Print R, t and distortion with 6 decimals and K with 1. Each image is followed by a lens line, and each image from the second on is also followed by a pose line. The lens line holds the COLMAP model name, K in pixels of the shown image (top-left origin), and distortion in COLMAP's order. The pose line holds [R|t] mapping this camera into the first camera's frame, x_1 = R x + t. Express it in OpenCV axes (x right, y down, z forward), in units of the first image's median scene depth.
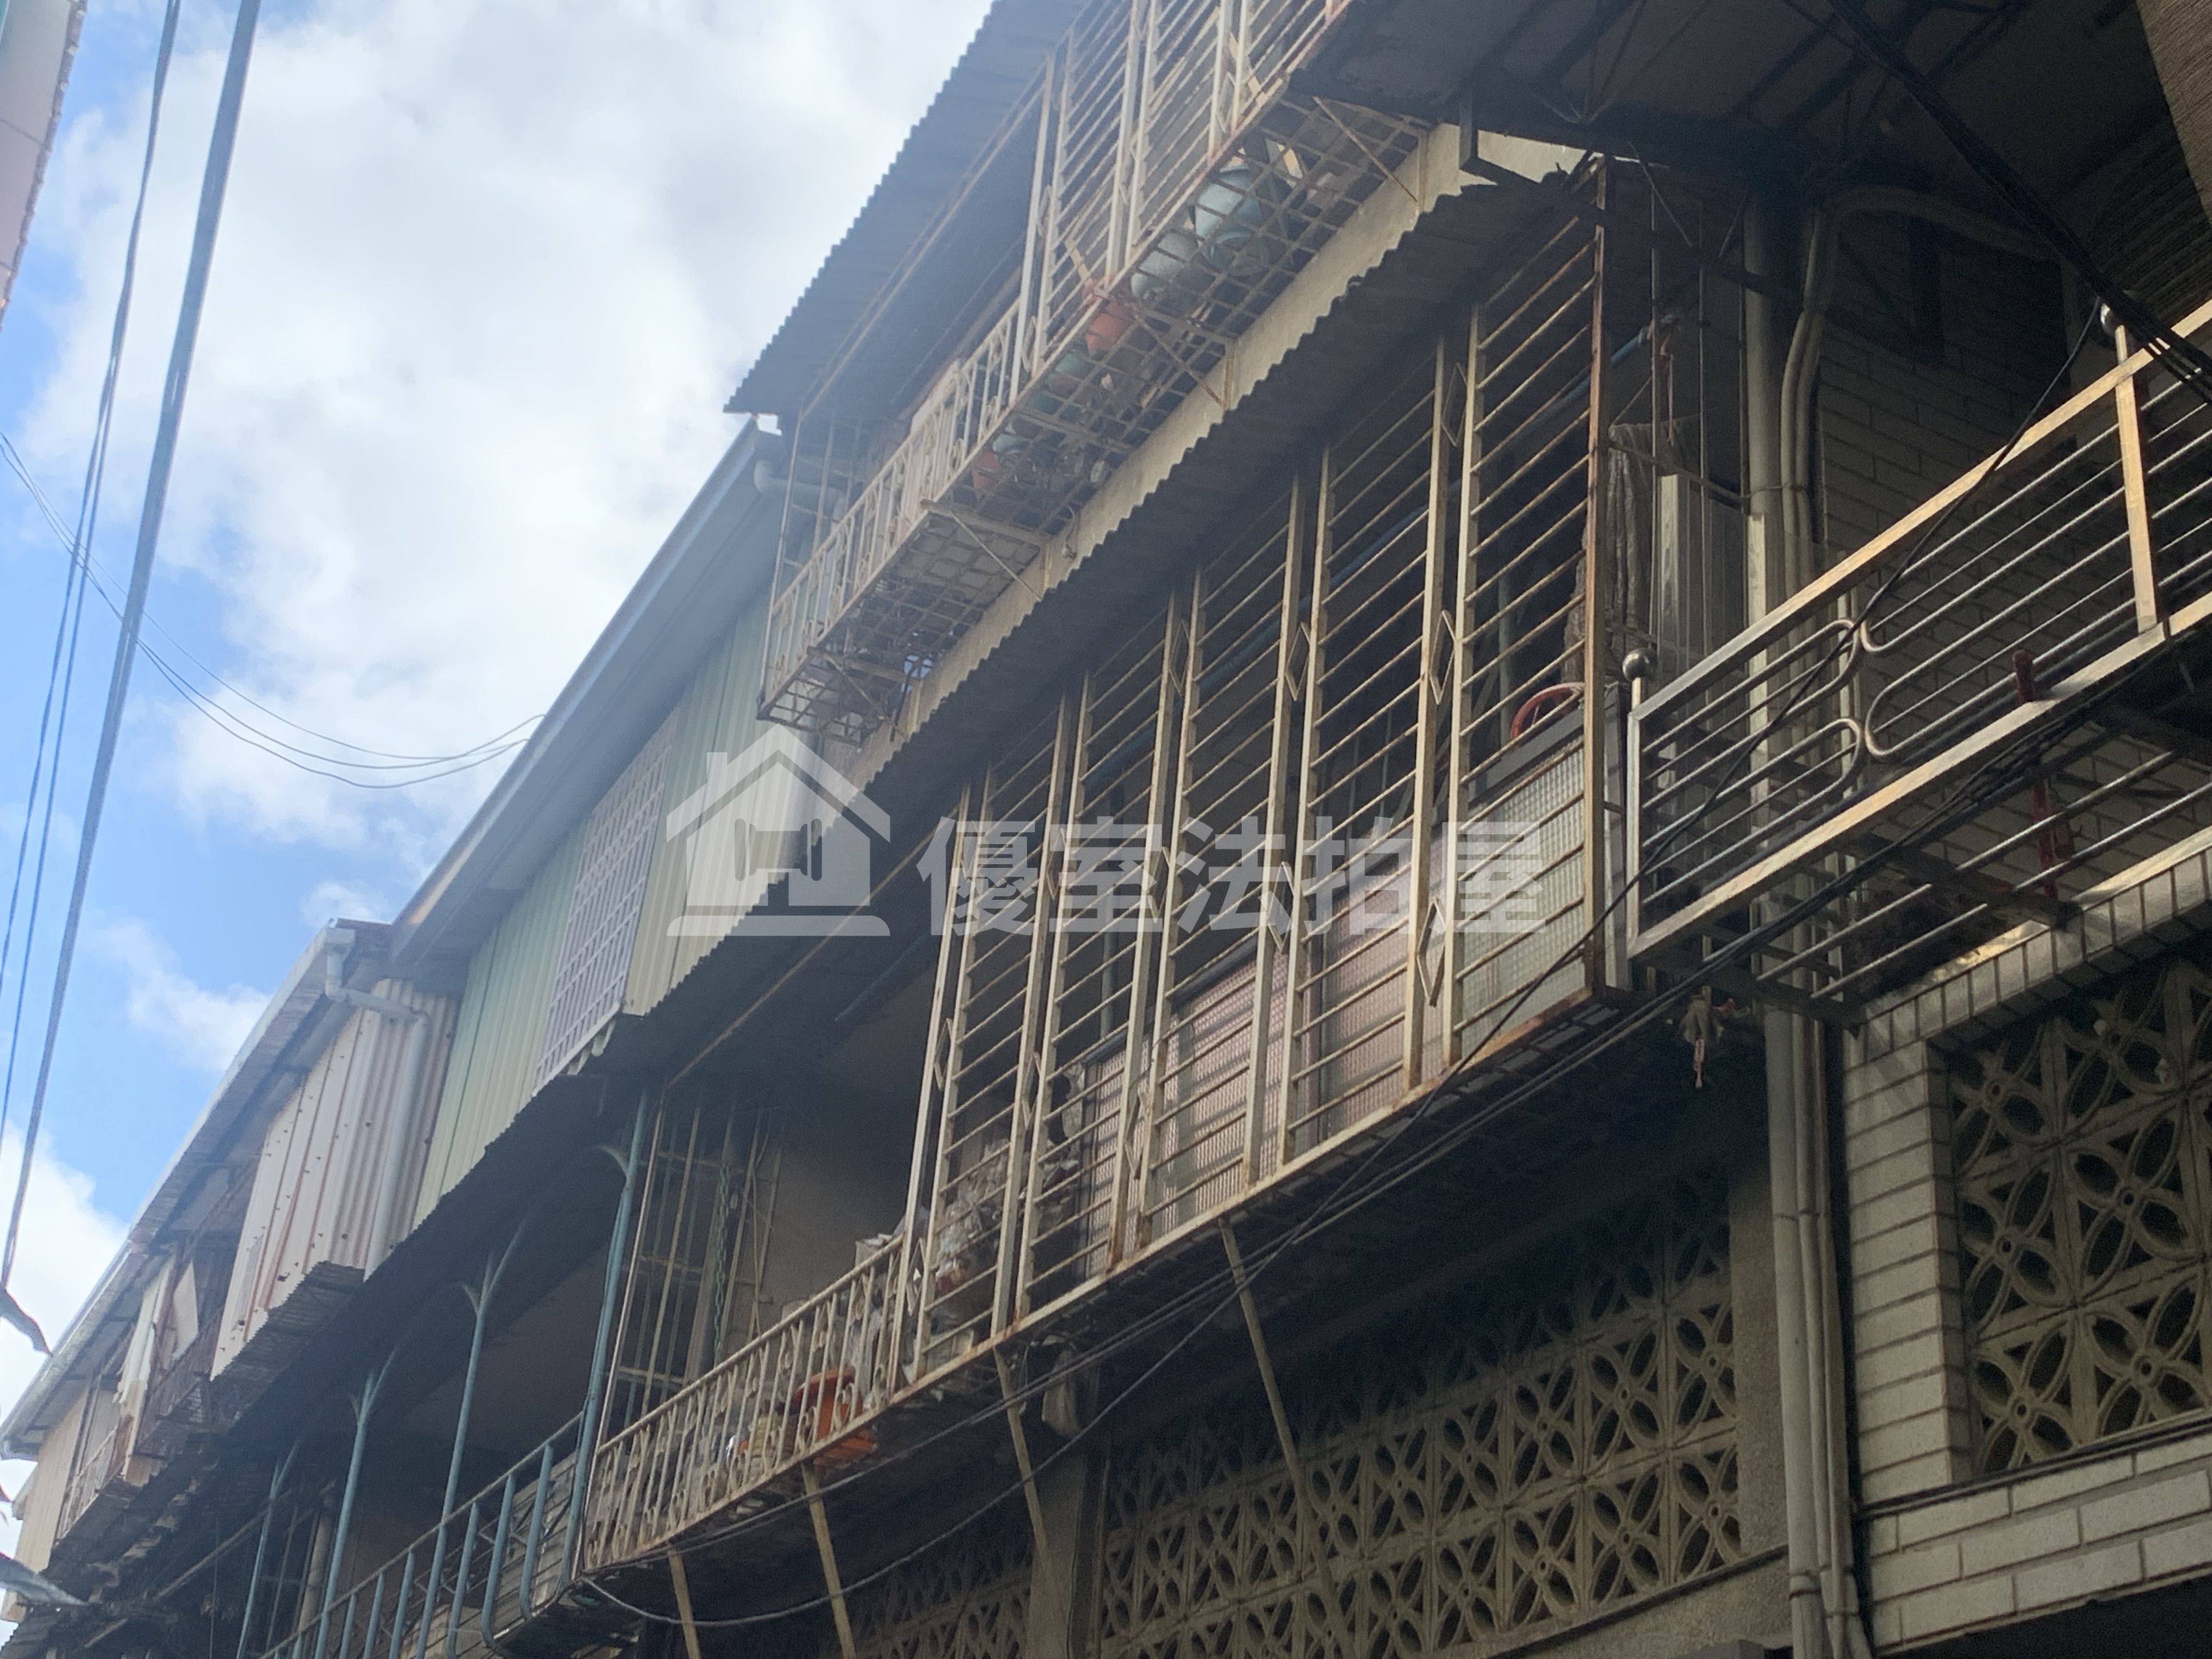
lens RADIAL K [[2912.2, 0, 1128.7], [0, 2912.2, 824.9], [0, 0, 1]] dist [0.074584, 0.000000]
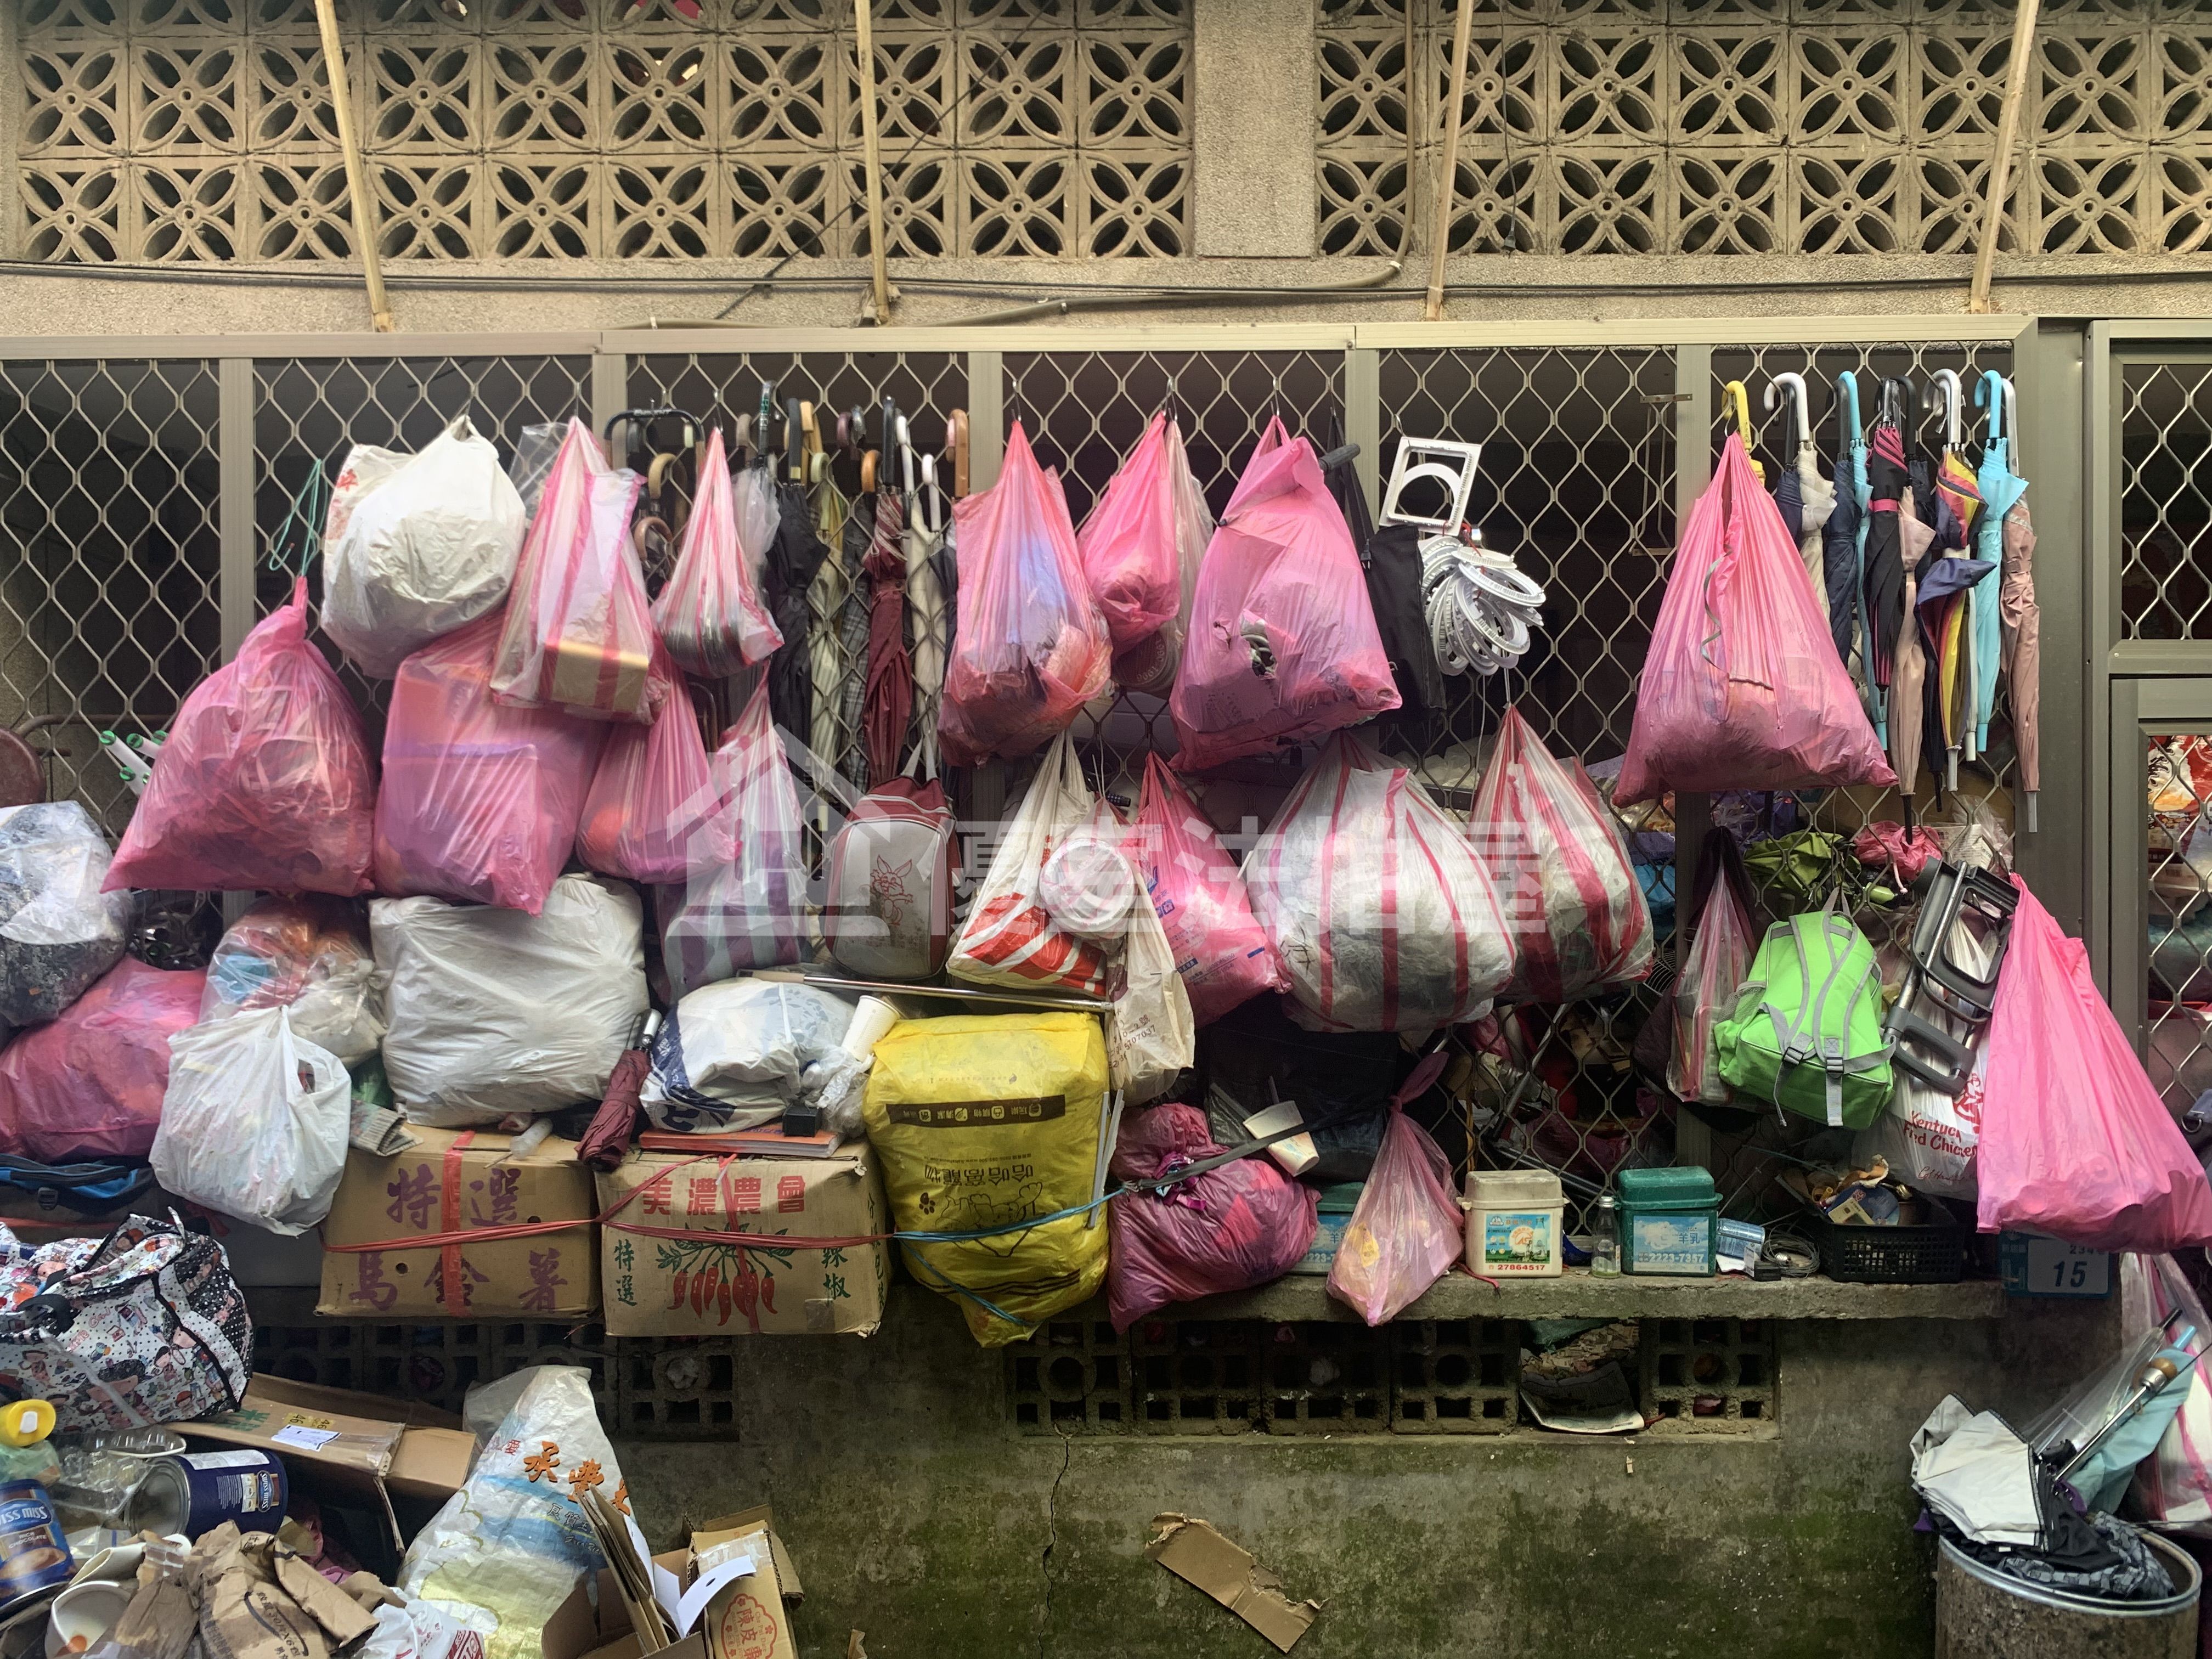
lens RADIAL K [[1459.9, 0, 1088.7], [0, 1459.9, 912.8], [0, 0, 1]] dist [-0.011244, 0.002869]
pose [[0.469578, -0.096029, 0.877653, -0.370098], [-0.383928, 0.872949, 0.300931, 0.308065], [-0.795045, -0.478266, 0.373049, 0.630638]]
